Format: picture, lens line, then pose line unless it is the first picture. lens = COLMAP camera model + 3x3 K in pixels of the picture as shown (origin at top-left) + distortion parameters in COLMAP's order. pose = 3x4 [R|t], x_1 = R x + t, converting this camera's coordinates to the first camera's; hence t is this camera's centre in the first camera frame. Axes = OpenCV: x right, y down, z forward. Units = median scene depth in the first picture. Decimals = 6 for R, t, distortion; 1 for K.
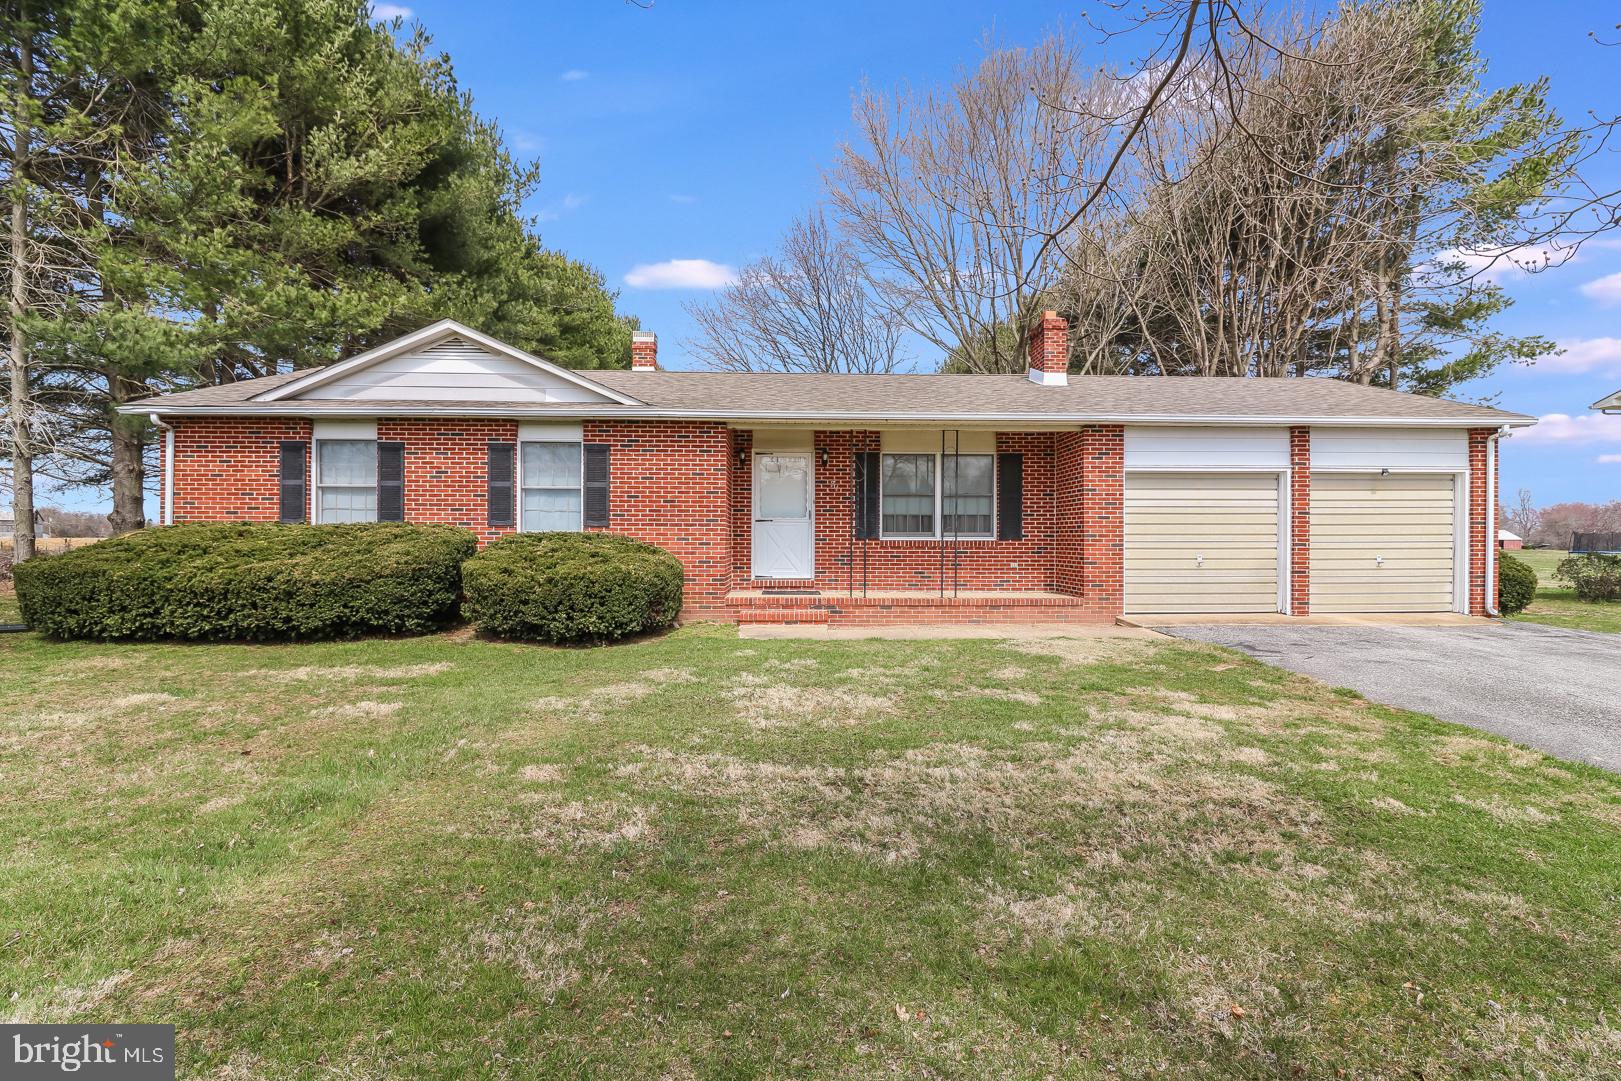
lens RADIAL K [[739.2, 0, 810.9], [0, 739.2, 538.6], [0, 0, 1]] dist [0.000326, 0.000005]
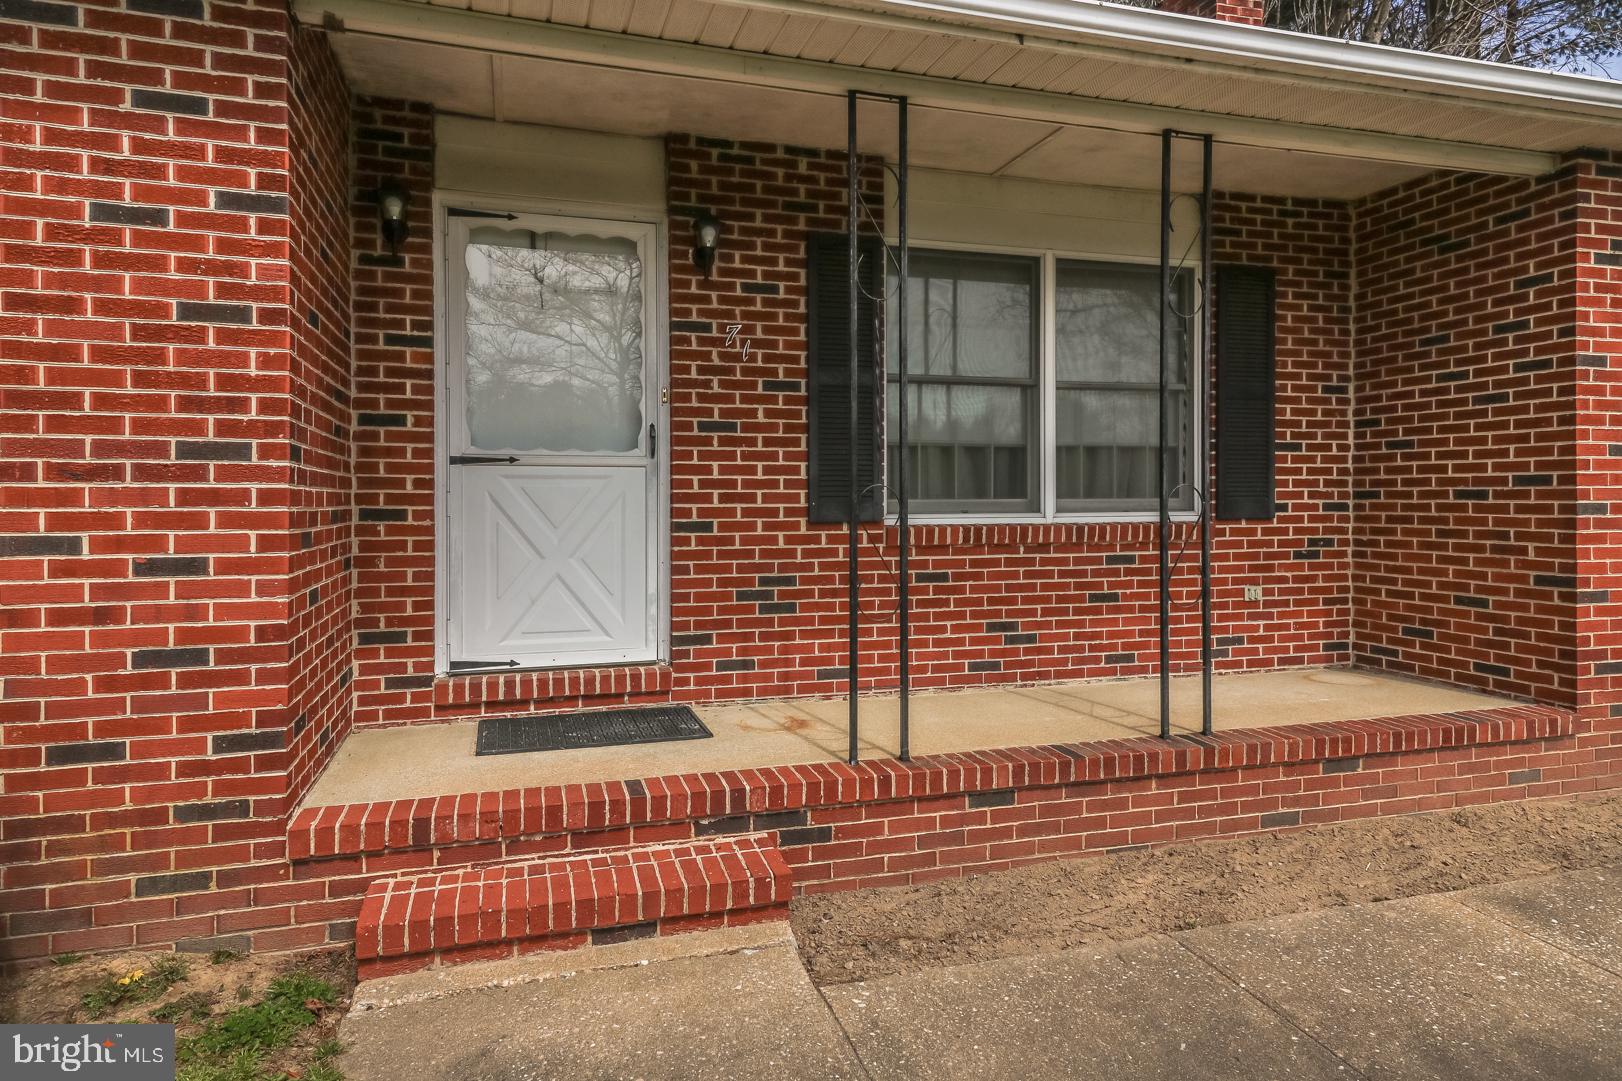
lens RADIAL K [[978.3, 0, 815.8], [0, 978.3, 507.5], [0, 0, 1]] dist [0.001845, 0.000439]
pose [[0.964005, -0.007833, 0.265768, -0.041137], [0.006379, 0.999960, 0.006333, -0.008093], [-0.265807, -0.004410, 0.964016, 0.620126]]
